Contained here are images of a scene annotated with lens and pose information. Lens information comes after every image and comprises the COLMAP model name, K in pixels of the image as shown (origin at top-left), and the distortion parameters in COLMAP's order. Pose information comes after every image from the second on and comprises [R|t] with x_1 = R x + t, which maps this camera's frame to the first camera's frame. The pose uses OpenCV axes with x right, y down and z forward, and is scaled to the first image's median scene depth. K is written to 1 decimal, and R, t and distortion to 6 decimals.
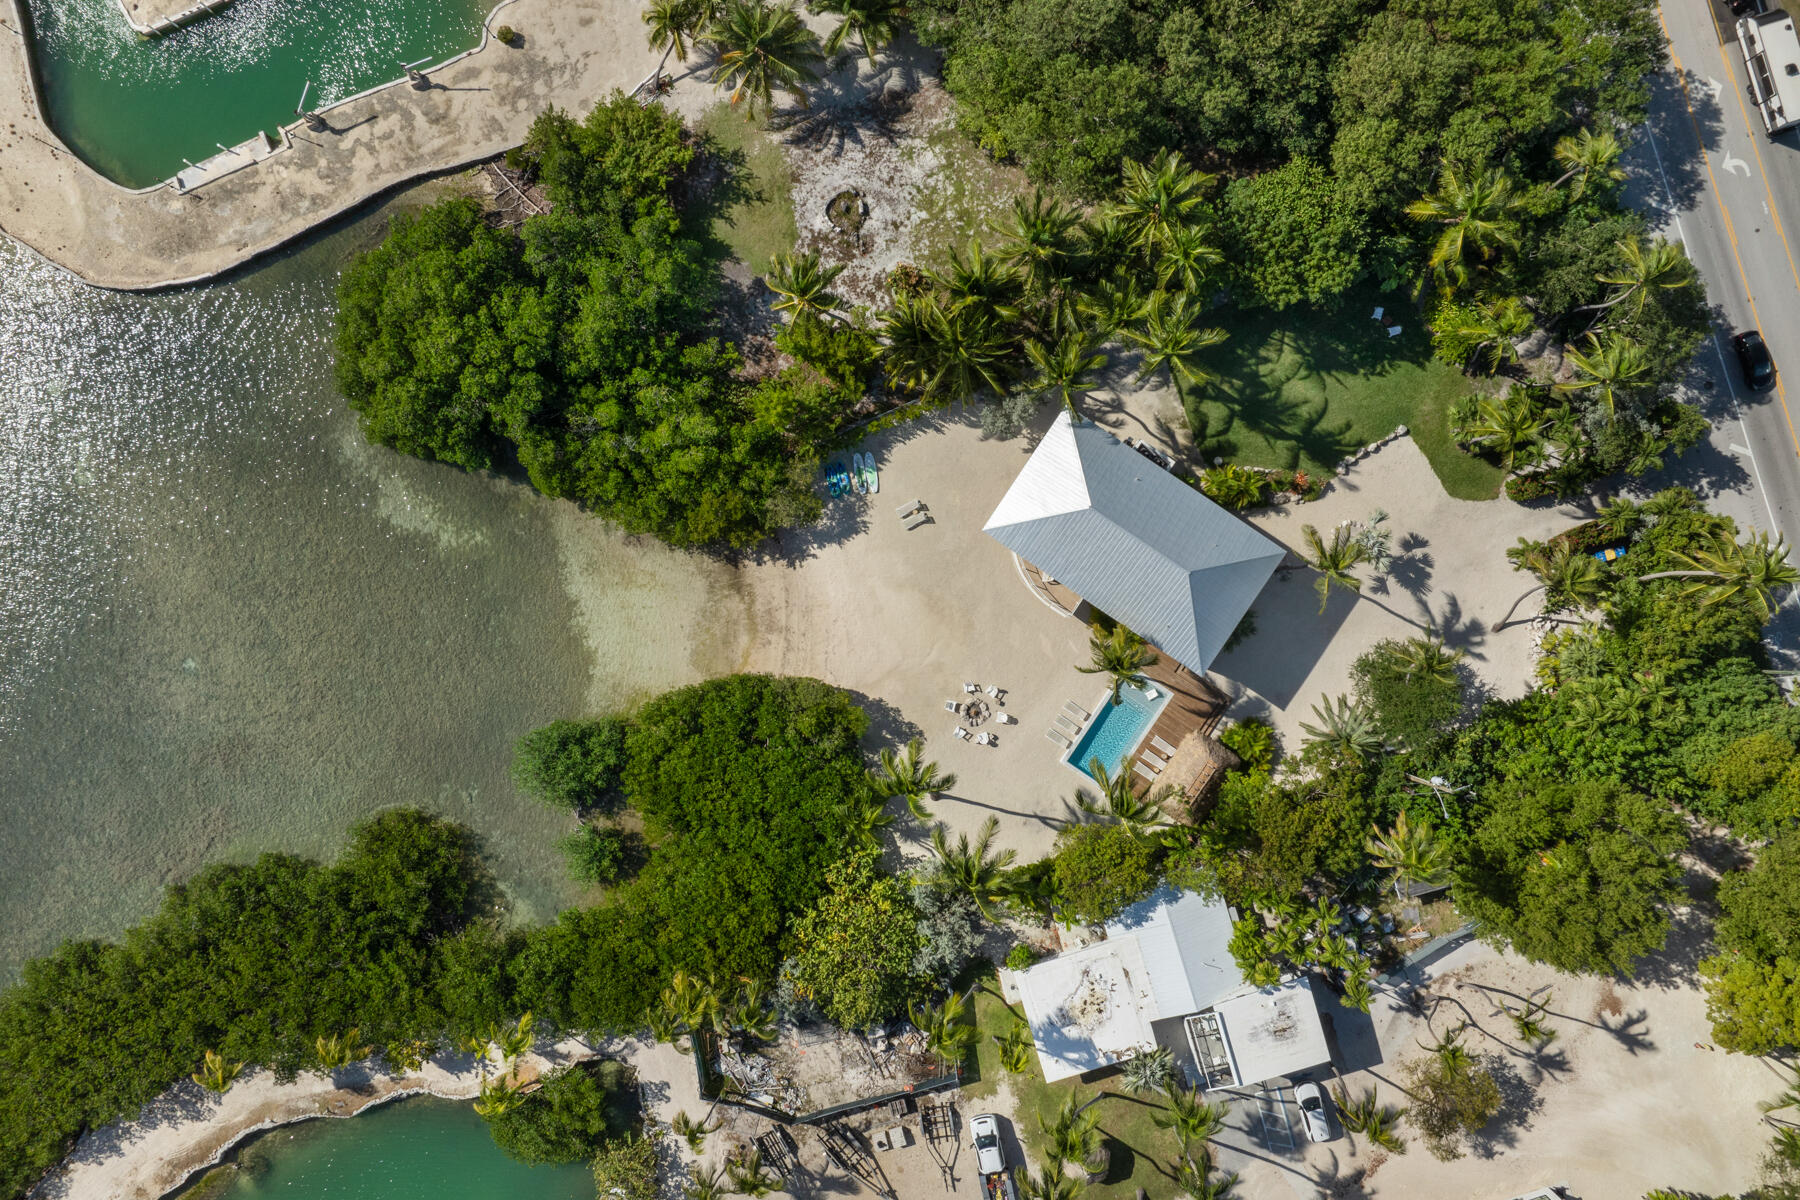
lens RADIAL K [[1175.1, 0, 900.0], [0, 1175.1, 600.0], [0, 0, 1]] dist [-0.022047, -0.046023]
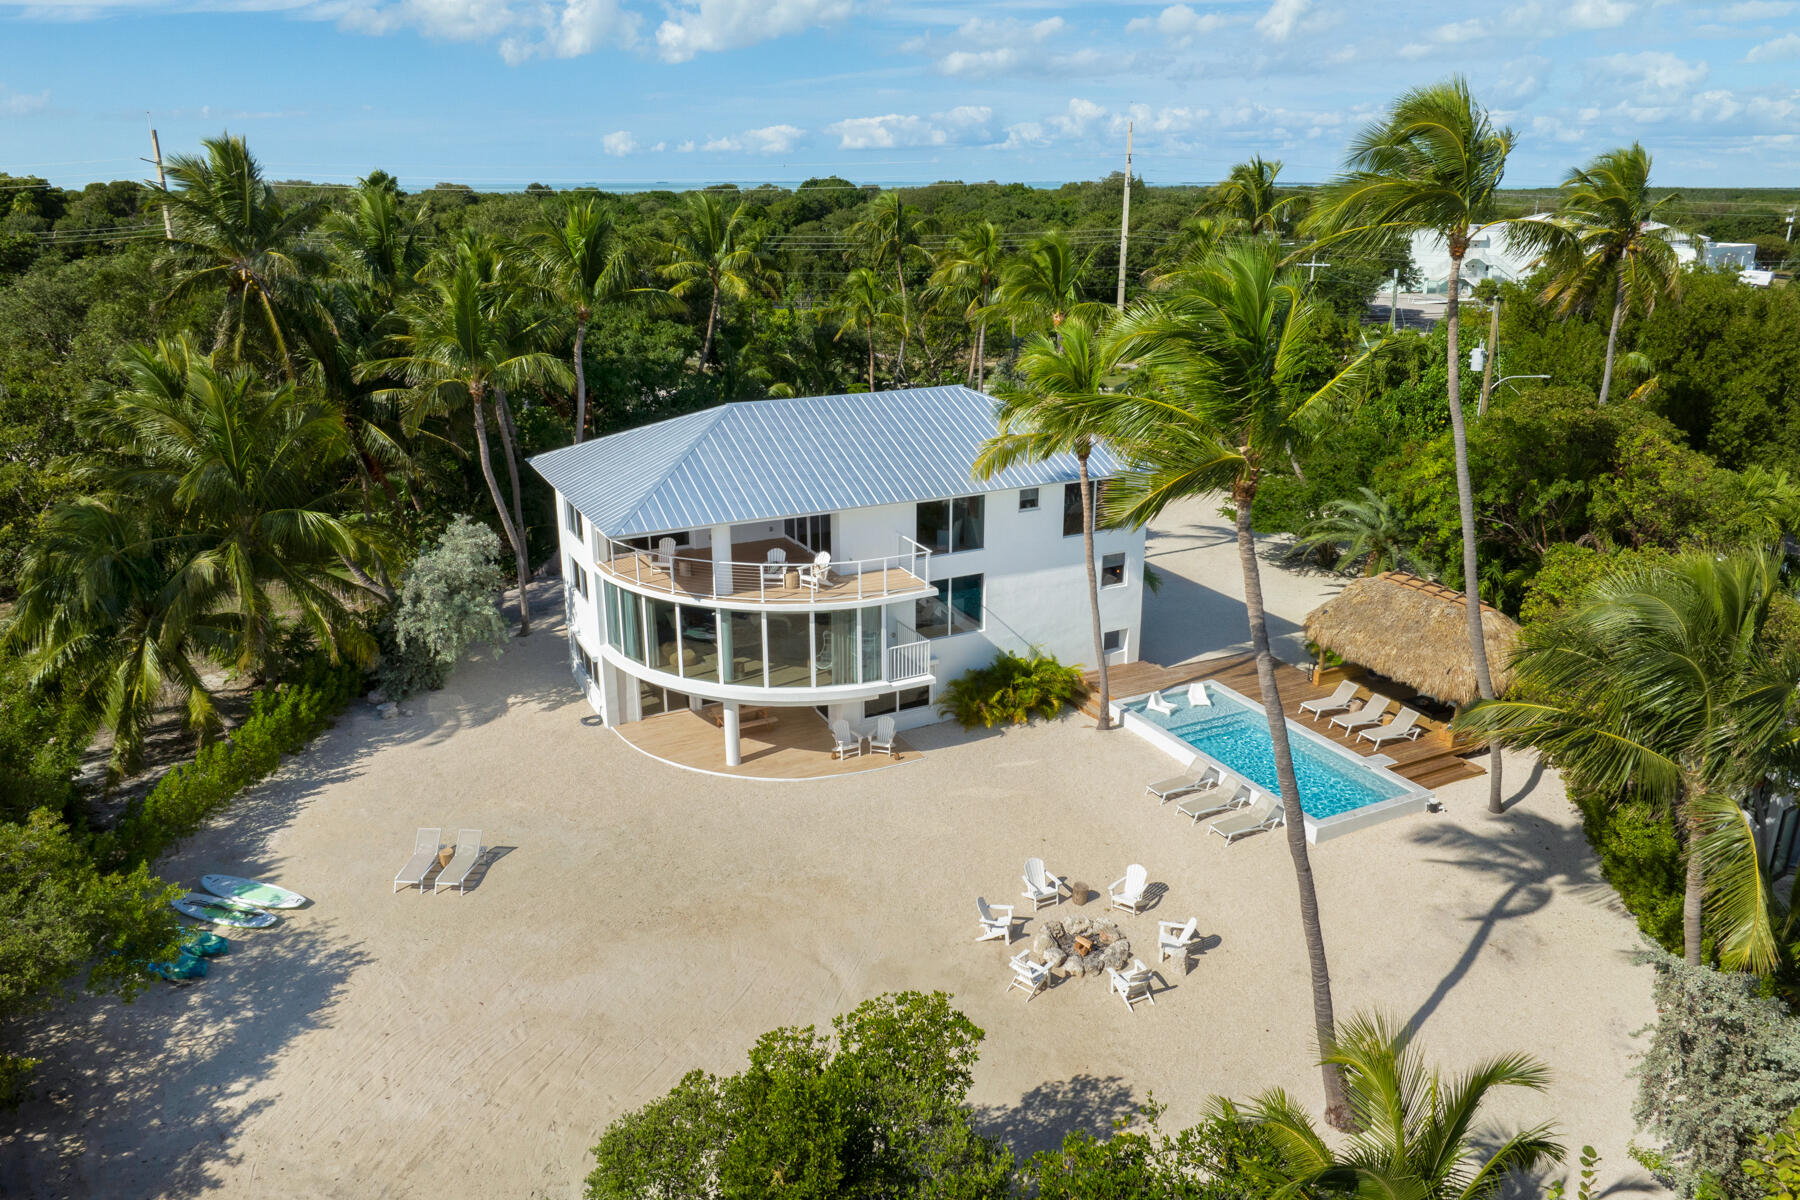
lens RADIAL K [[1243.5, 0, 880.1], [0, 1243.5, 596.9], [0, 0, 1]] dist [-0.039266, 0.002510]
pose [[0.497231, -0.264438, 0.826338, -0.198640], [0.867613, 0.154824, -0.472522, 0.188519], [-0.002984, 0.951894, 0.306413, 0.840331]]
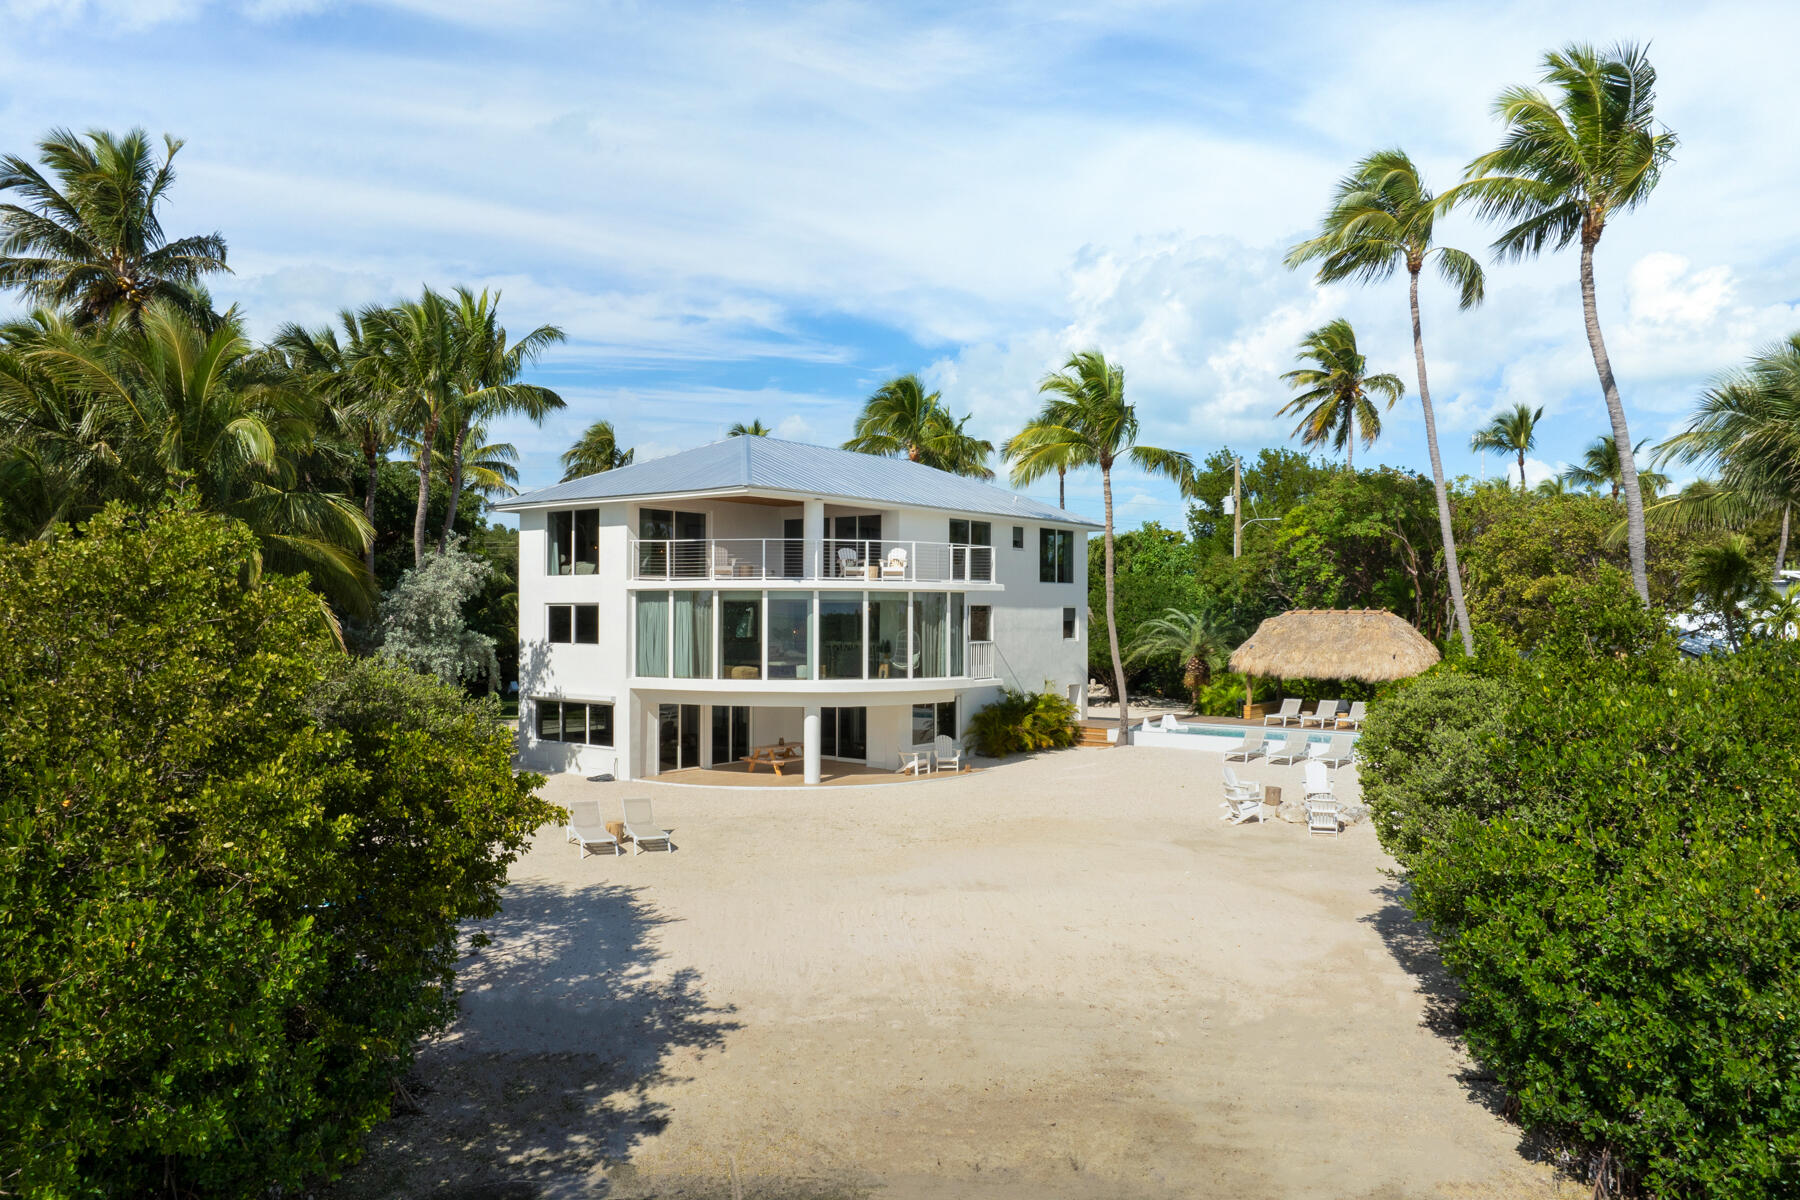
lens RADIAL K [[1273.7, 0, 900.0], [0, 1273.7, 600.0], [0, 0, 1]] dist [-0.029377, -0.000394]
pose [[0.060208, 0.015976, 0.998058, -0.273832], [0.998146, 0.007950, -0.060340, 0.006724], [-0.008899, 0.999841, -0.015468, 0.972138]]
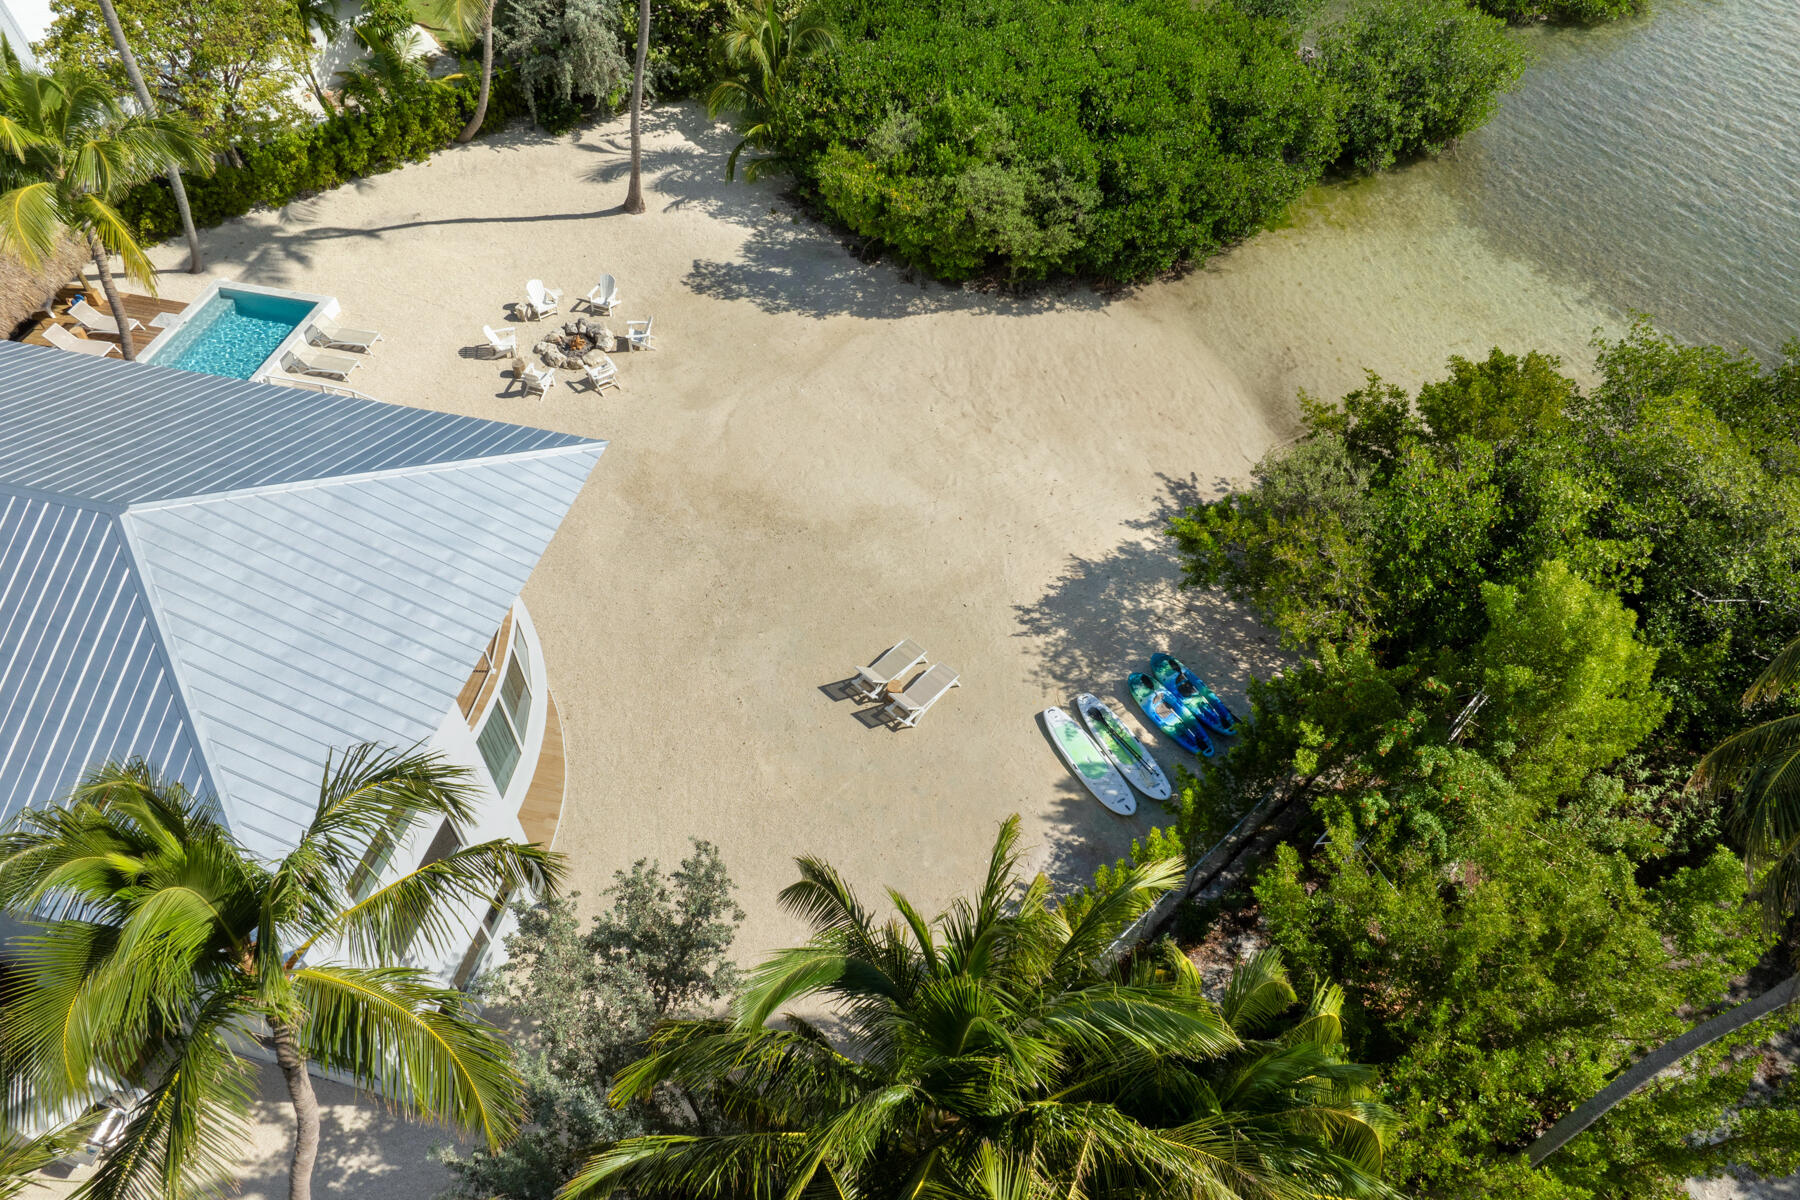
lens RADIAL K [[1273.7, 0, 900.0], [0, 1273.7, 600.0], [0, 0, 1]] dist [-0.029377, -0.000394]
pose [[-0.941299, 0.269839, -0.202836, 0.072251], [-0.336787, -0.709694, 0.618796, -0.261991], [0.023024, 0.650785, 0.758913, 0.757262]]
